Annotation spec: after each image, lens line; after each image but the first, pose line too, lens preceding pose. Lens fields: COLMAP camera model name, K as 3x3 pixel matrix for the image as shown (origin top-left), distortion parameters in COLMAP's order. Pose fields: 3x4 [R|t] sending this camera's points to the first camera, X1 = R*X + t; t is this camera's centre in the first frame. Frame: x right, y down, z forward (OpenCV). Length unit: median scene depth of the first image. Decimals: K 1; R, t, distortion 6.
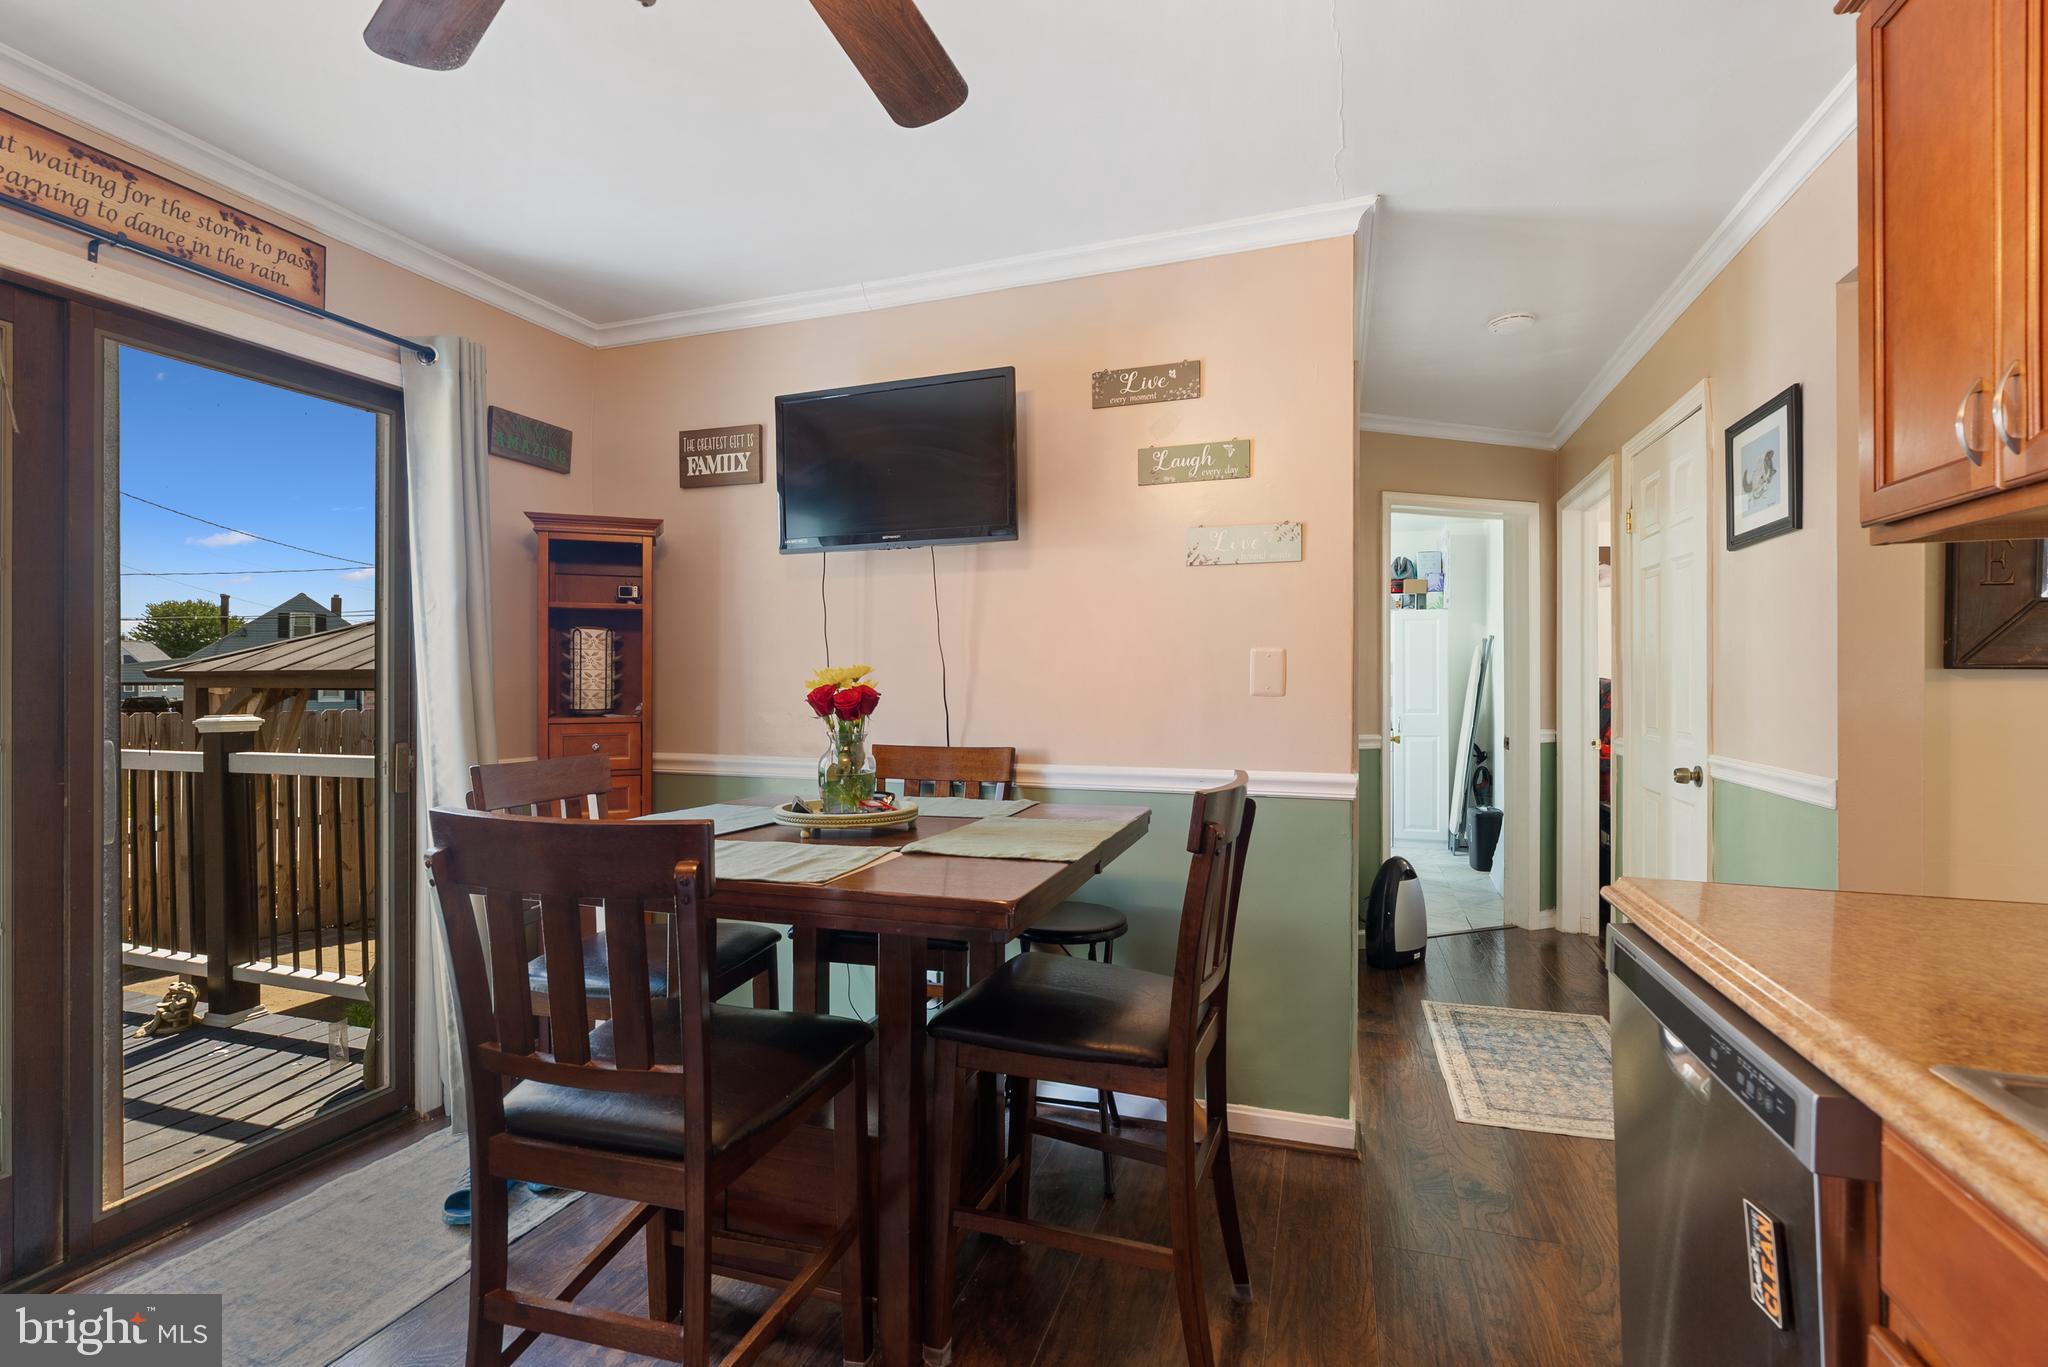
lens RADIAL K [[933.3, 0, 1020.5], [0, 933.3, 687.3], [0, 0, 1]] dist [-0.006073, 0.000681]
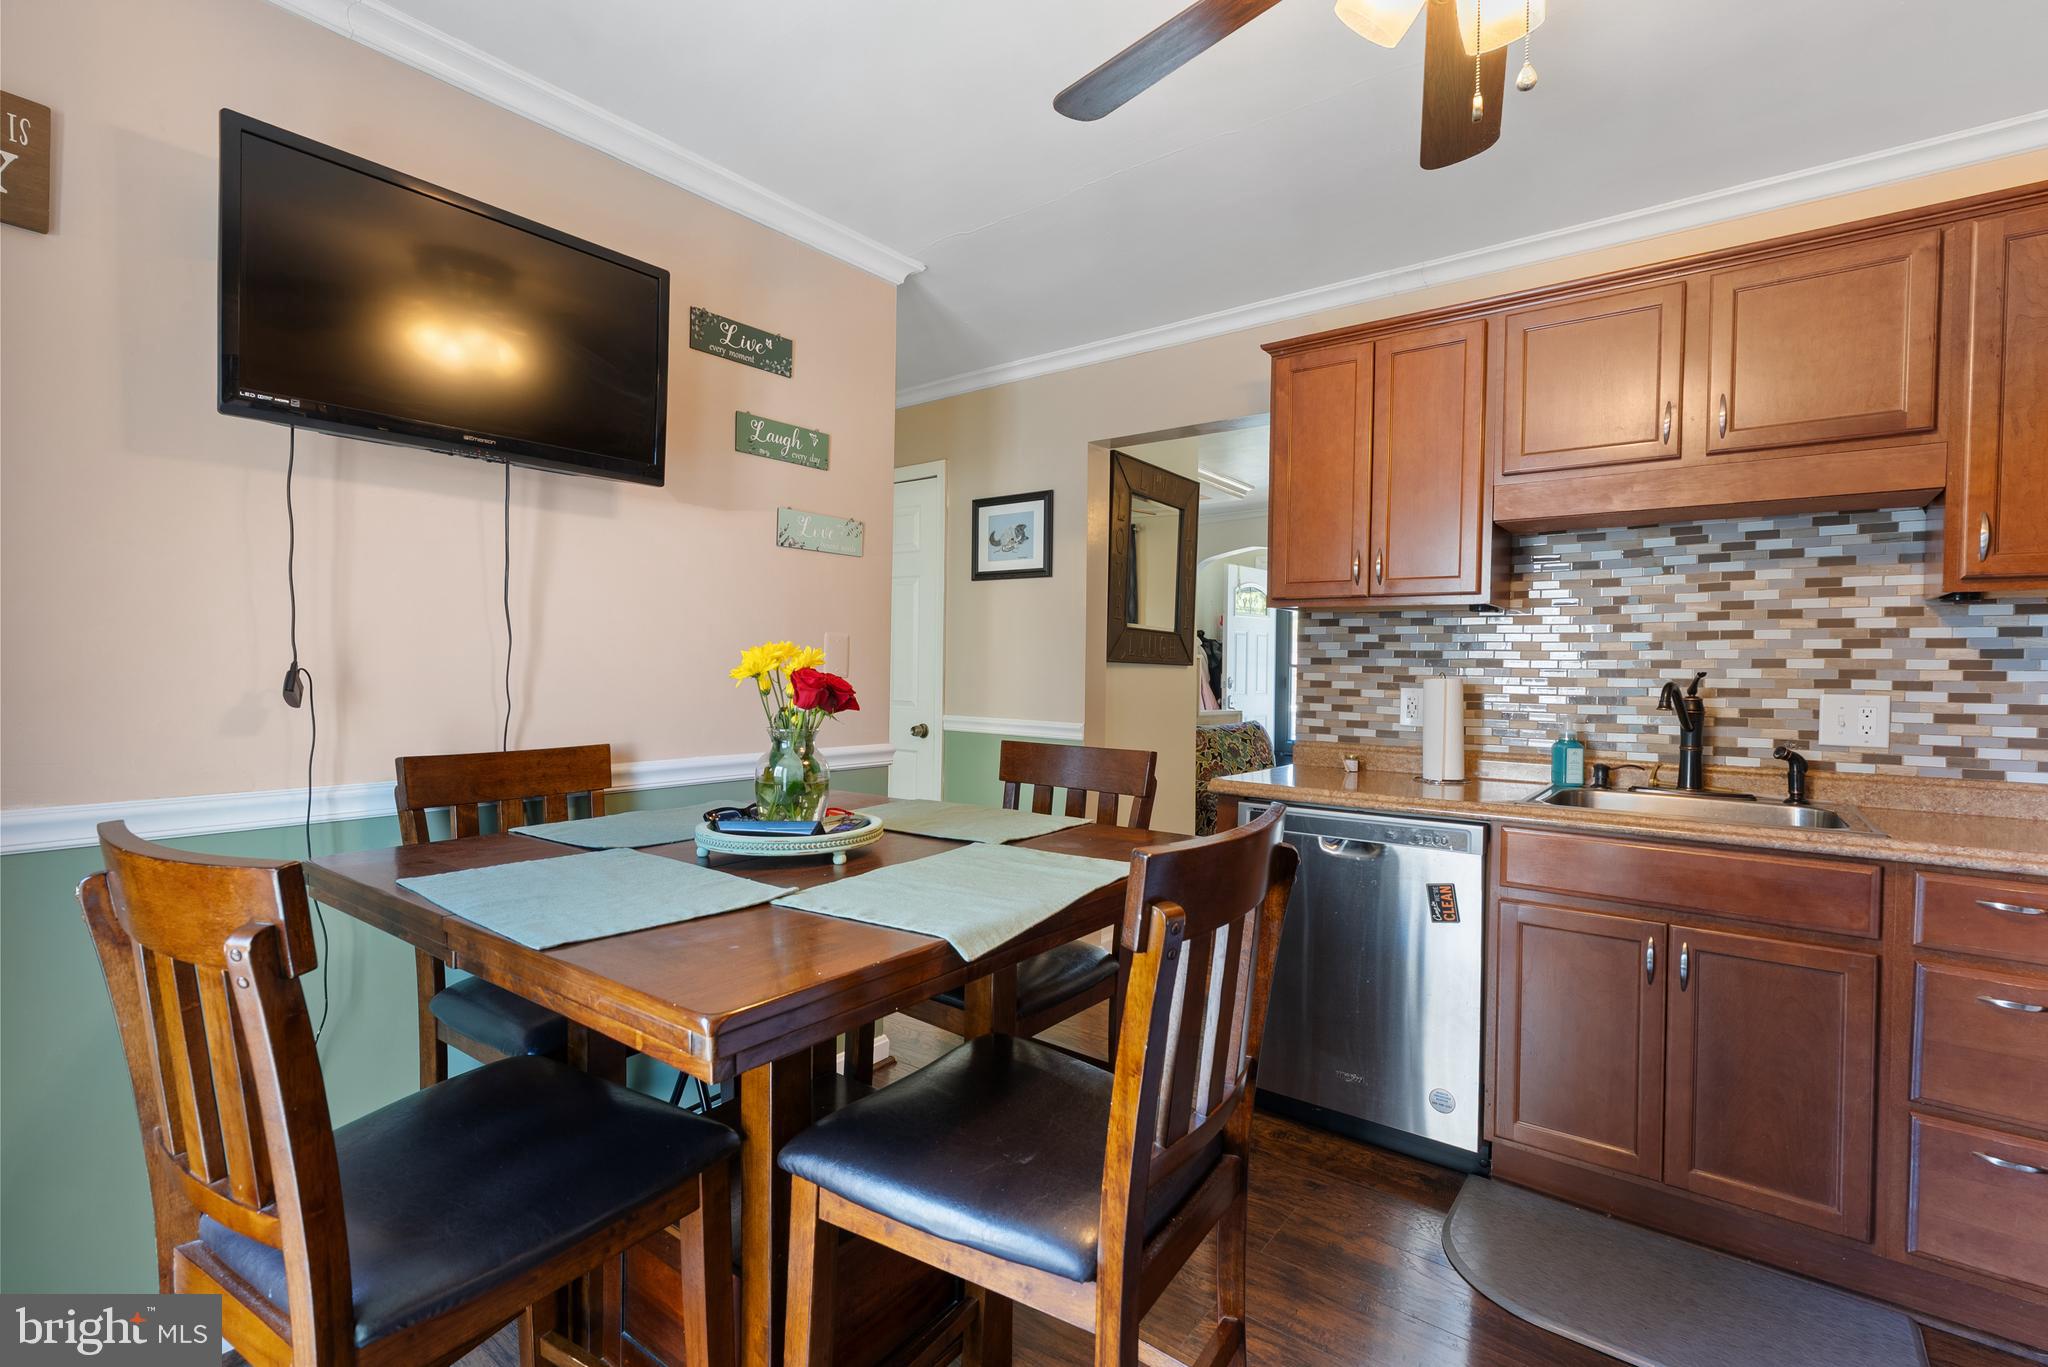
lens RADIAL K [[933.3, 0, 1028.1], [0, 933.3, 689.4], [0, 0, 1]] dist [-0.006073, 0.000681]
pose [[0.313411, -0.017405, 0.949458, -0.674377], [-0.010227, 0.999712, 0.021703, -0.002403], [-0.949563, -0.016512, 0.313142, 0.437835]]
